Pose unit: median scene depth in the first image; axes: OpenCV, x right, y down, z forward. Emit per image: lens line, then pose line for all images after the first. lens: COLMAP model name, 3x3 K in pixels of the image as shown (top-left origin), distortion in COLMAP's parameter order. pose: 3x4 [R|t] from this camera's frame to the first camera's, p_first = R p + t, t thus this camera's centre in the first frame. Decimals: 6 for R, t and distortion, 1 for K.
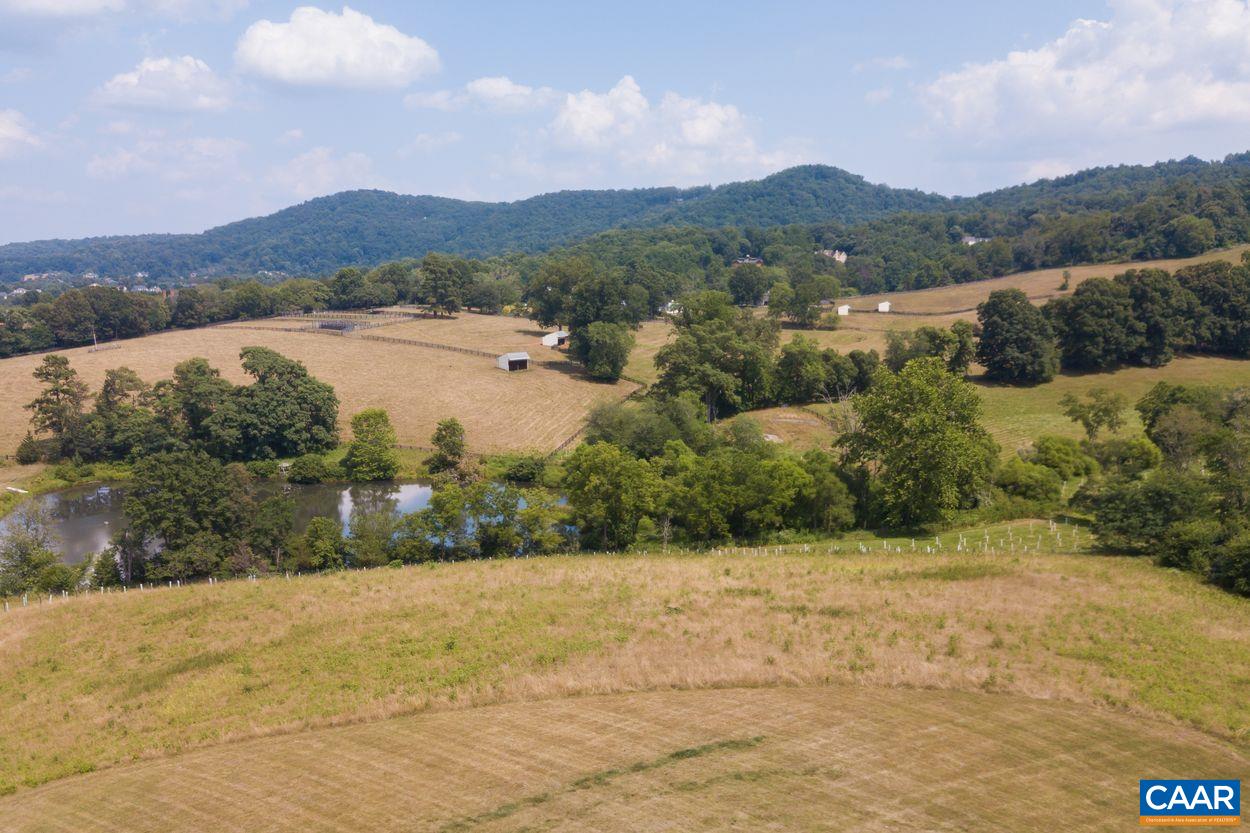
lens RADIAL K [[968.9, 0, 628.8], [0, 968.9, 402.0], [0, 0, 1]] dist [0.025956, 0.011916]
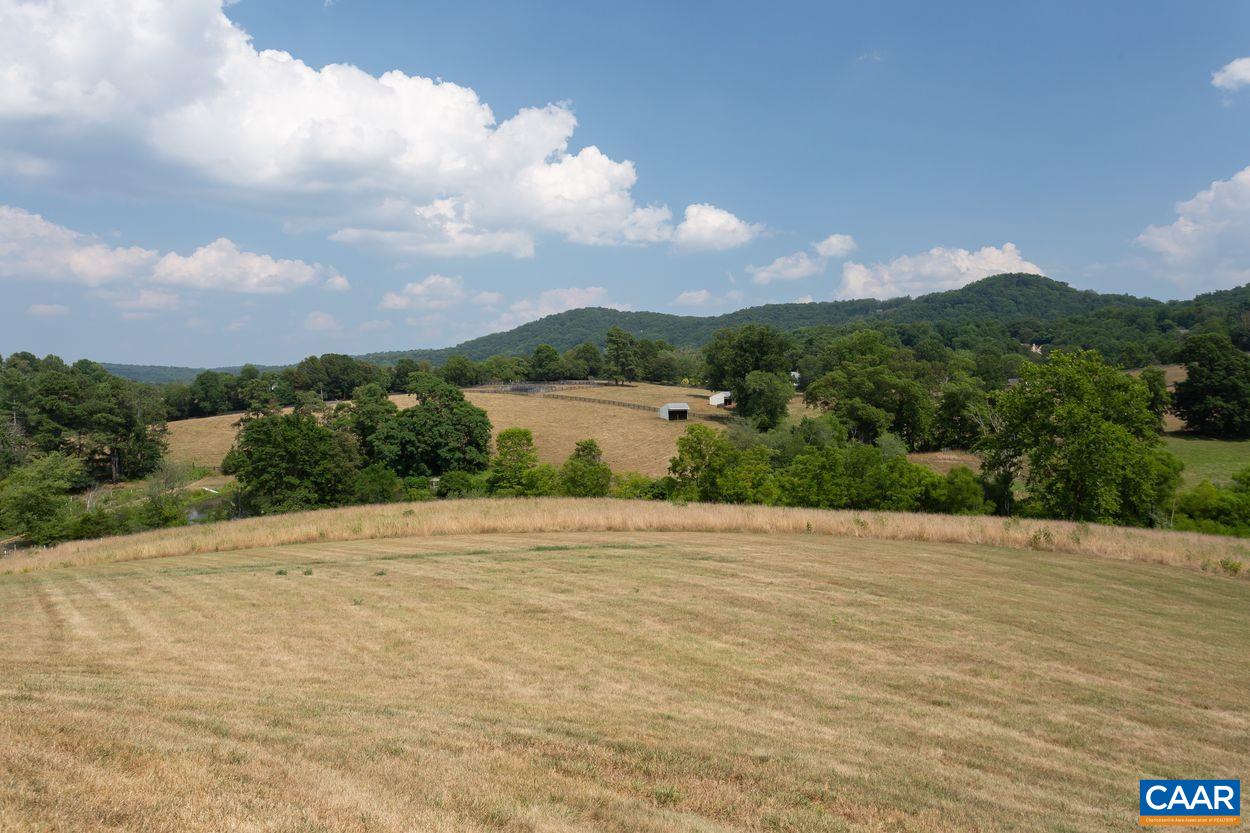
lens RADIAL K [[898.9, 0, 625.0], [0, 898.9, 416.5], [0, 0, 1]] dist [0.003989, 0.004527]
pose [[0.973782, 0.010903, -0.227223, 0.032425], [-0.033838, 0.994681, -0.097287, 0.040071], [0.224953, 0.102425, 0.968971, 0.043093]]
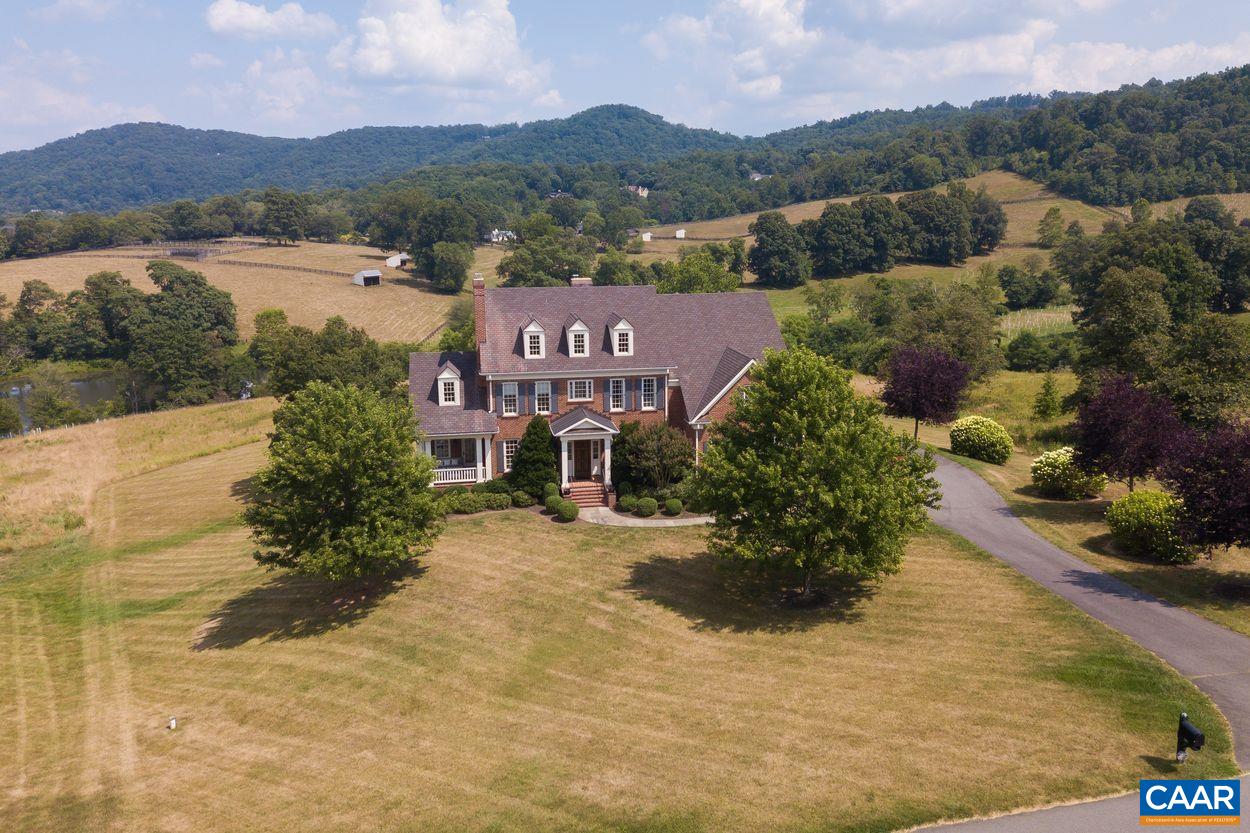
lens RADIAL K [[969.9, 0, 627.7], [0, 969.9, 391.9], [0, 0, 1]] dist [0.033224, 0.003668]
pose [[0.981014, -0.042364, 0.189253, -0.028077], [0.032763, 0.998026, 0.053575, 0.028713], [-0.191149, -0.046358, 0.980466, -0.140826]]
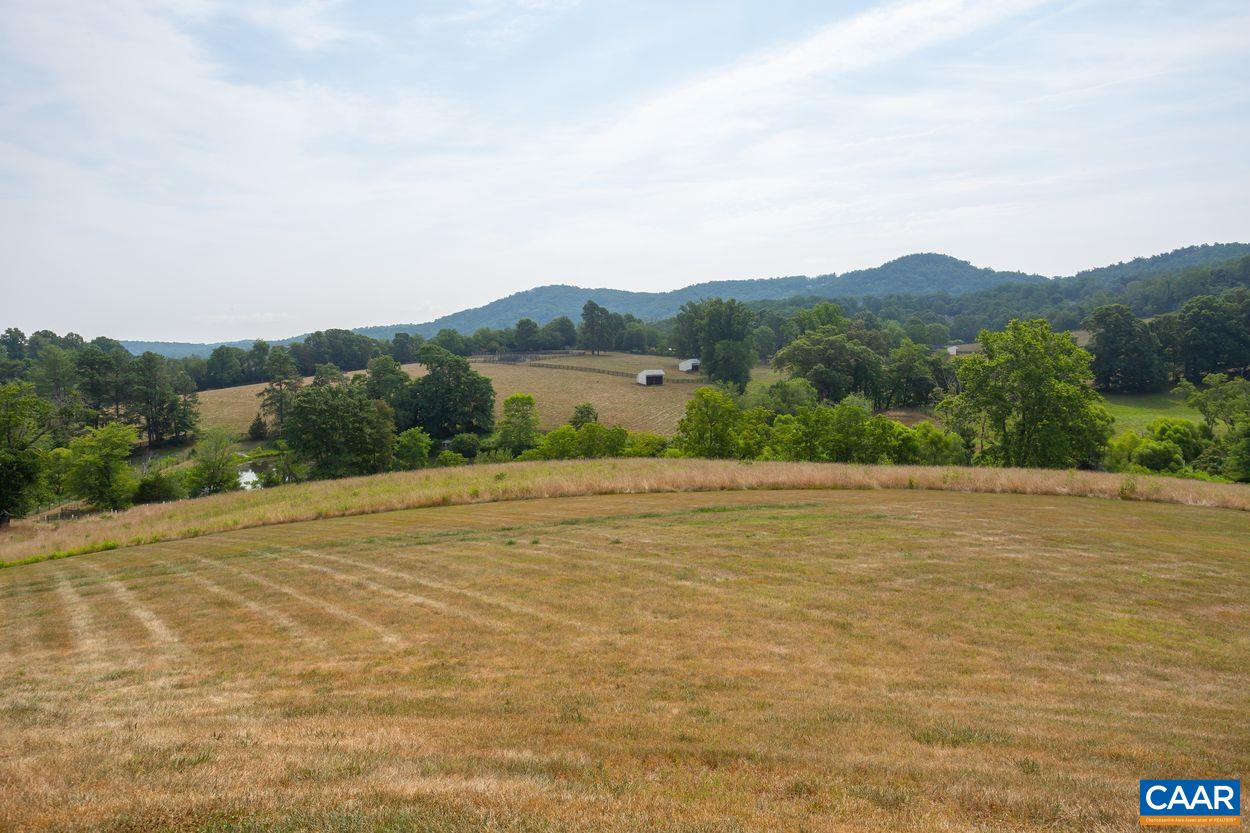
lens RADIAL K [[793.2, 0, 625.0], [0, 793.2, 416.5], [0, 0, 1]] dist [-0.019247, 0.001634]
pose [[0.984309, 0.006035, -0.176353, 0.012062], [-0.015965, 0.998362, -0.054940, 0.039608], [0.175732, 0.056894, 0.982793, 0.045376]]
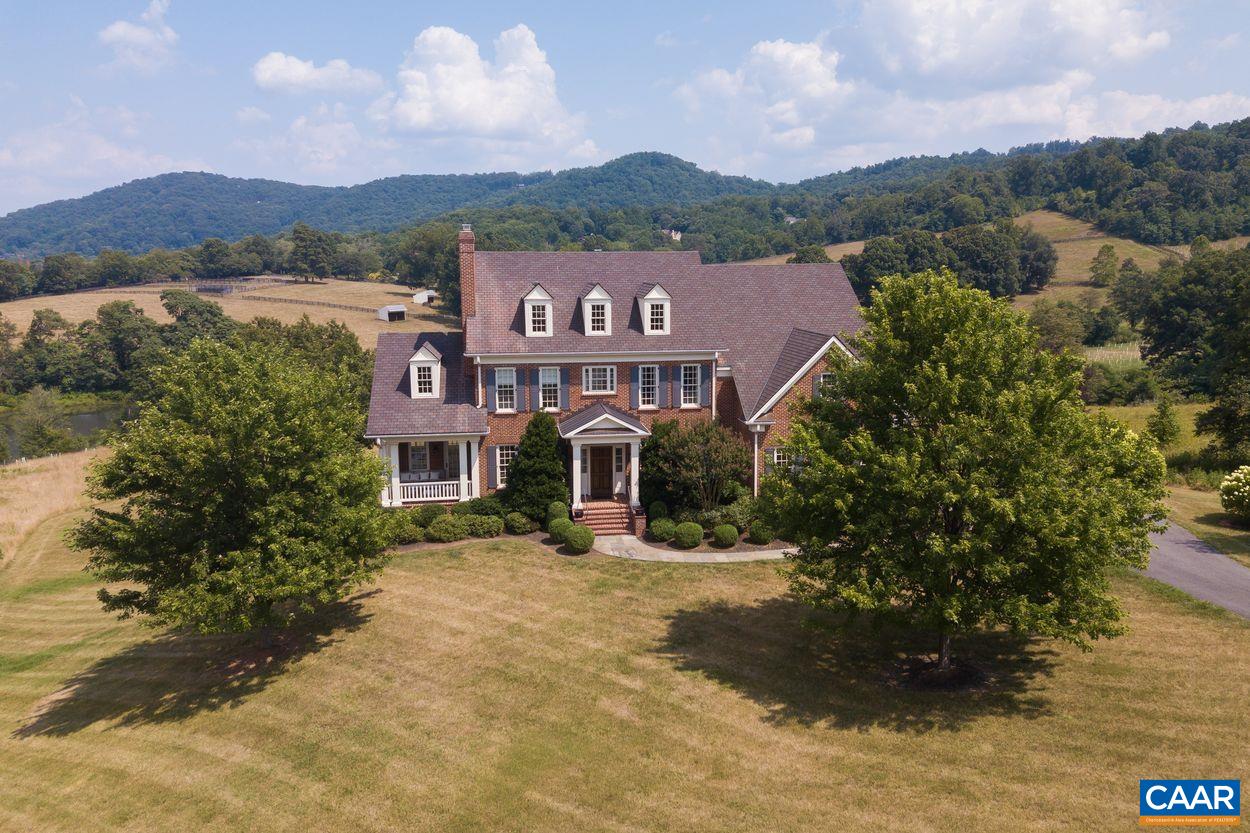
lens RADIAL K [[968.9, 0, 628.8], [0, 968.9, 402.0], [0, 0, 1]] dist [0.025956, 0.011916]
pose [[0.986789, -0.028926, 0.159407, -0.021957], [0.027155, 0.999543, 0.013276, 0.036833], [-0.159718, -0.008772, 0.987124, -0.106361]]
